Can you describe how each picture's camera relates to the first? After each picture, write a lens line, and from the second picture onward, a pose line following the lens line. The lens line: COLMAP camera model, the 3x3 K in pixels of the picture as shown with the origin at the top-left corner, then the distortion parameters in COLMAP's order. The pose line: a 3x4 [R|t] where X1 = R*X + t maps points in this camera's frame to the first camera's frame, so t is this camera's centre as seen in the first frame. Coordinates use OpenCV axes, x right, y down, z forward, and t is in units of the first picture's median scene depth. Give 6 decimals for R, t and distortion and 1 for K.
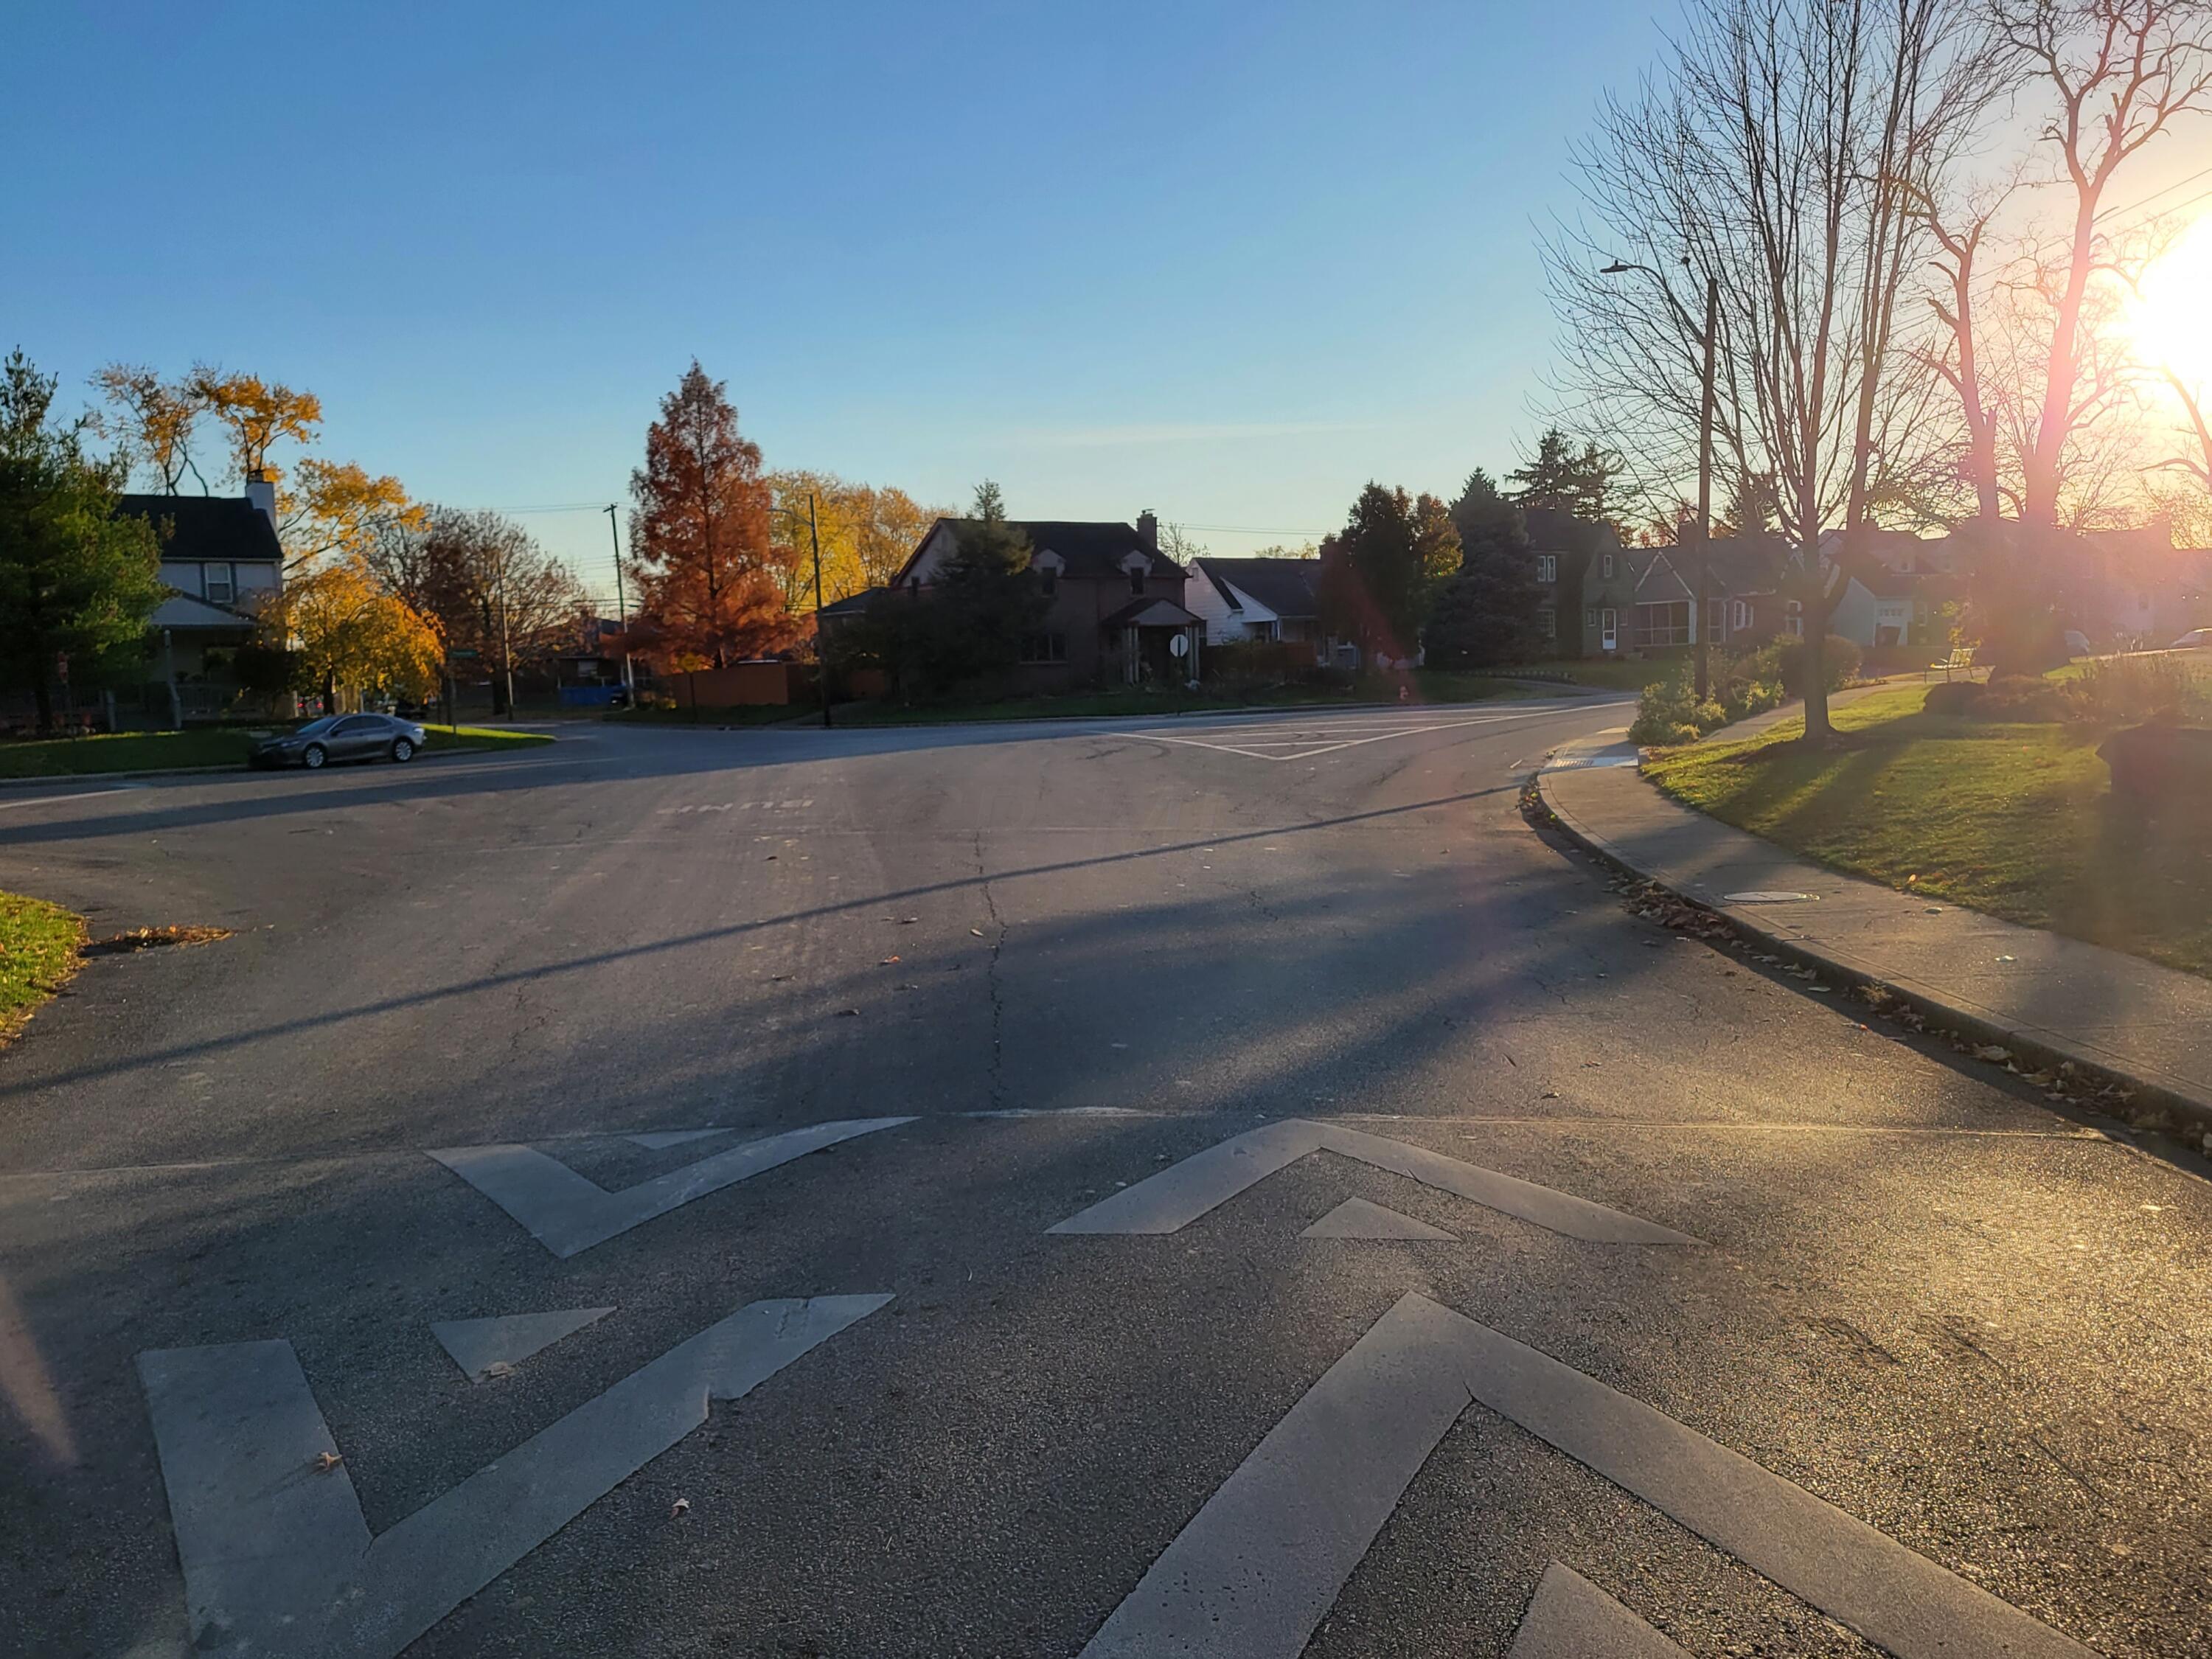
lens RADIAL K [[1677.2, 0, 1102.1], [0, 1677.2, 827.8], [0, 0, 1]] dist [0.001689, -0.001365]
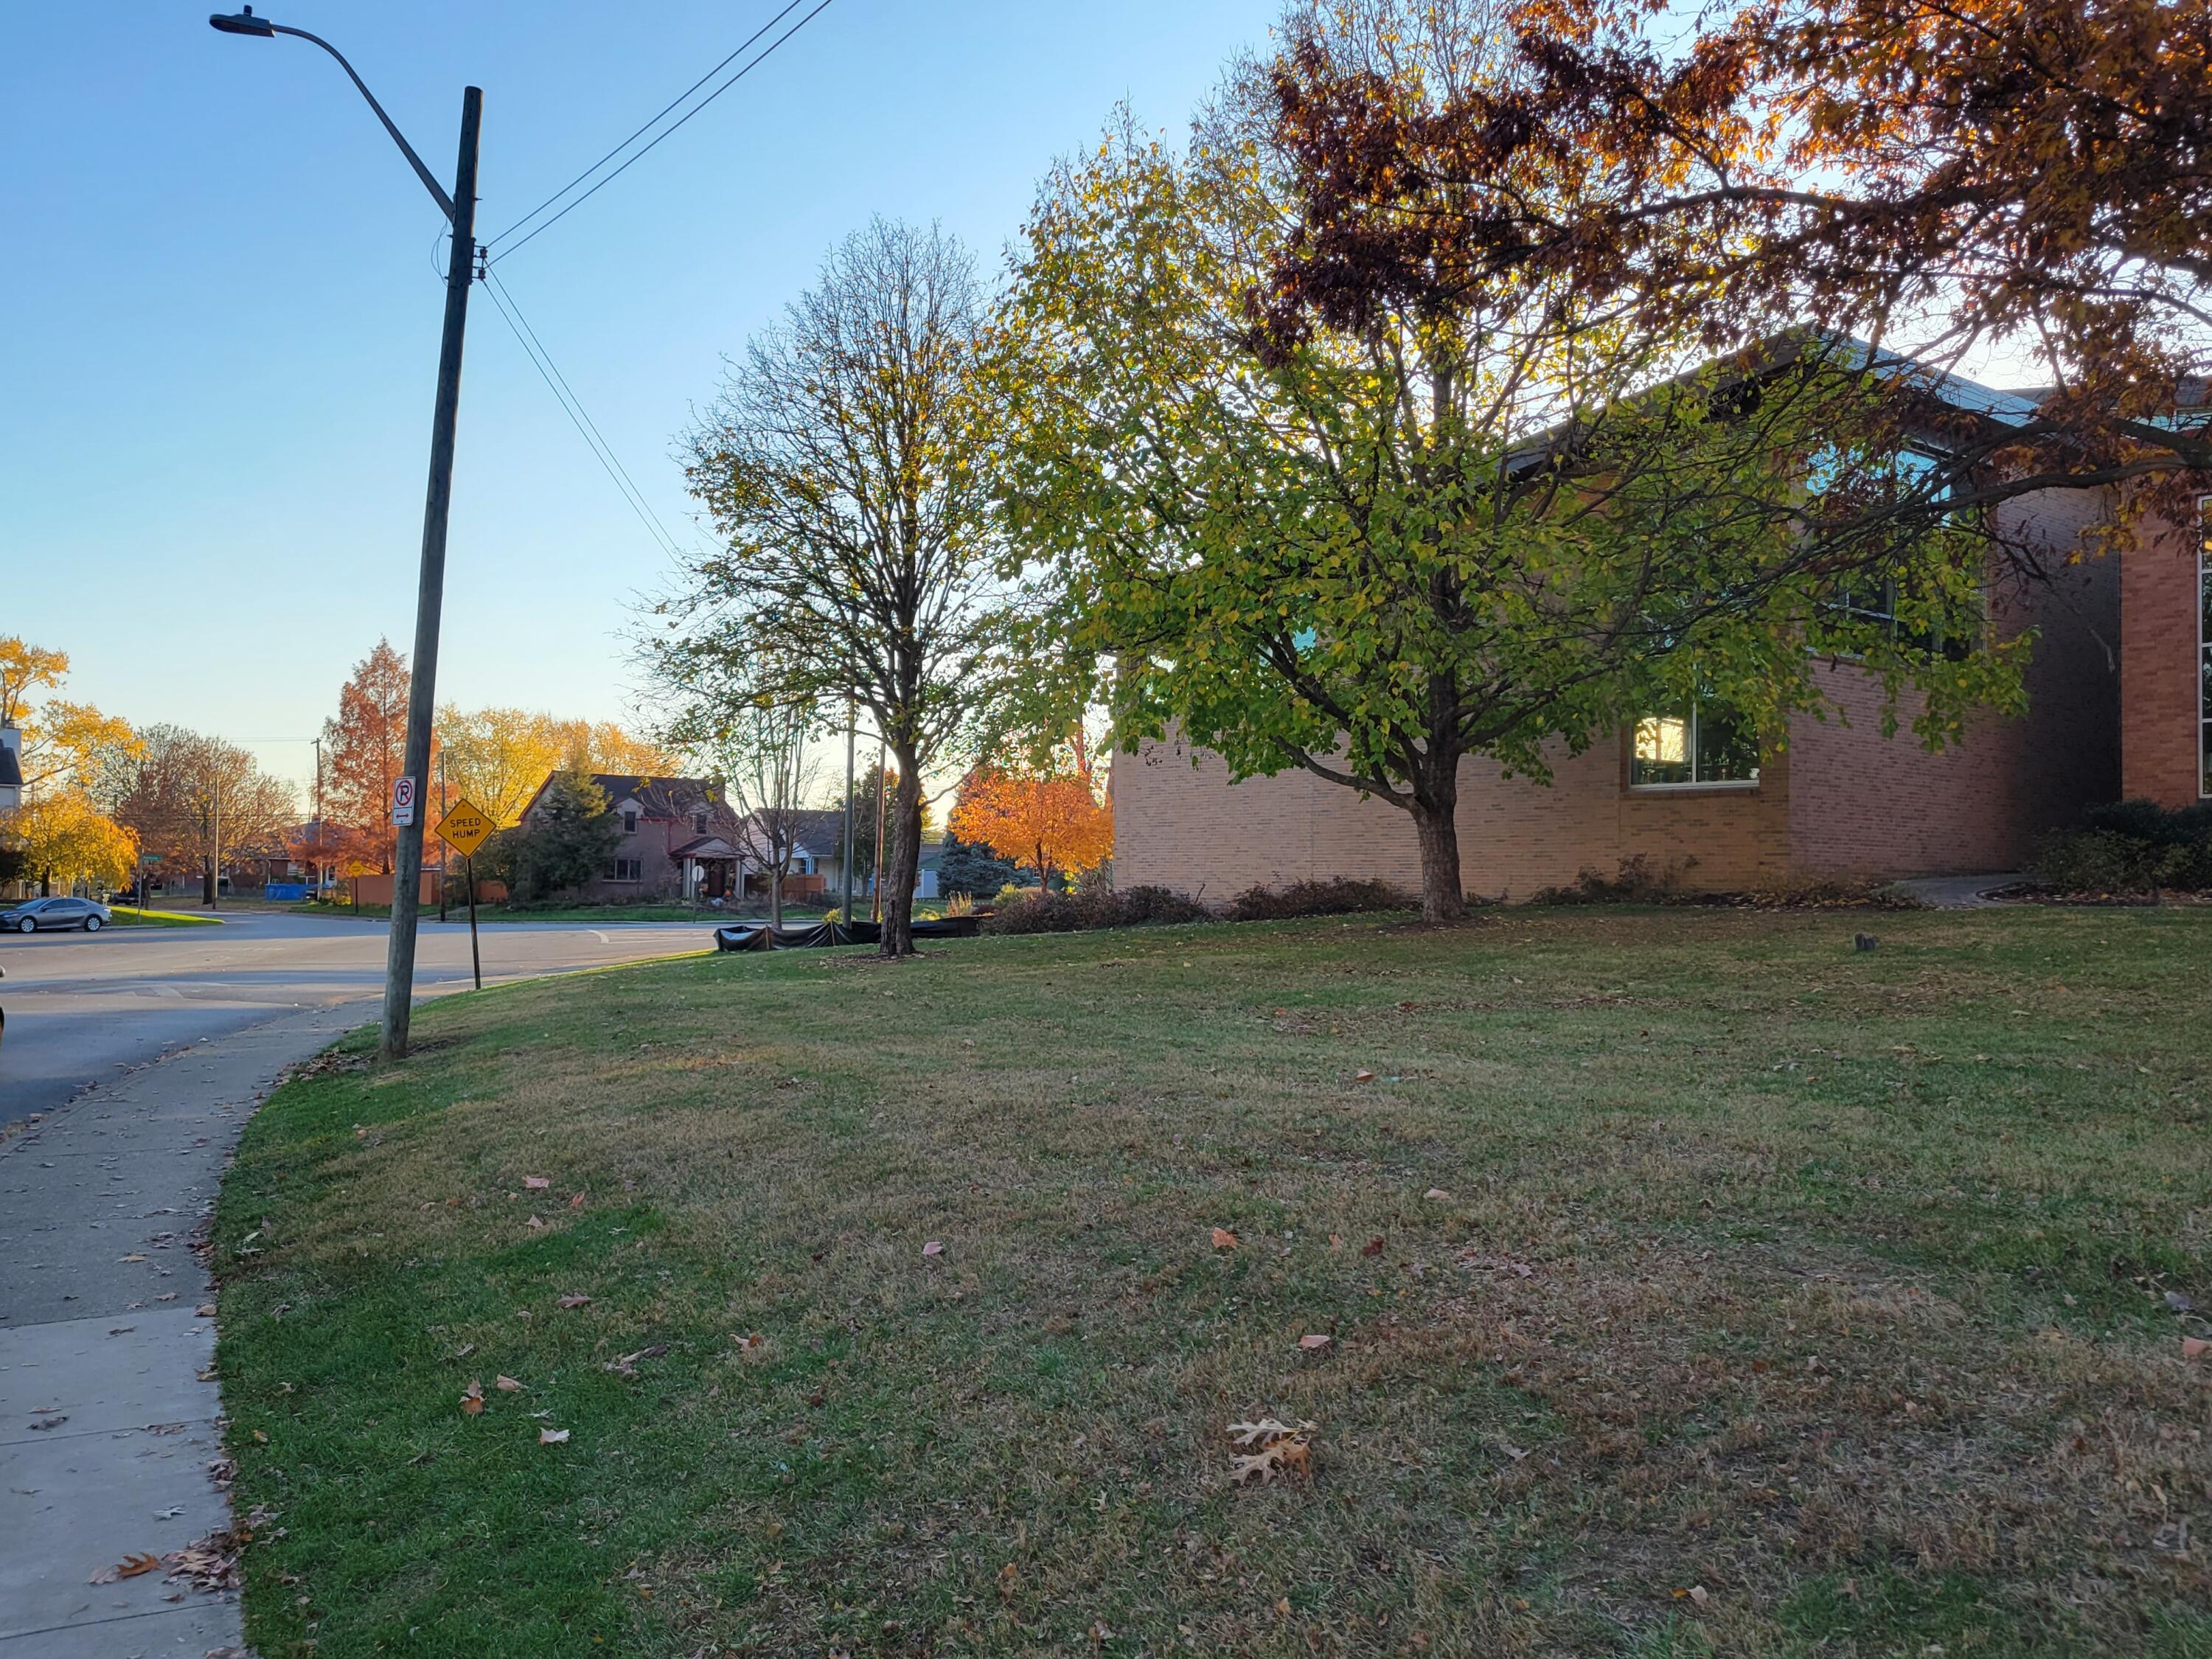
lens RADIAL K [[1677.2, 0, 1109.7], [0, 1677.2, 835.9], [0, 0, 1]] dist [0.001689, -0.001365]
pose [[0.991671, 0.045236, 0.120590, 0.182442], [-0.029559, 0.991236, -0.128754, 0.025950], [-0.125357, 0.124118, 0.984317, -0.362693]]
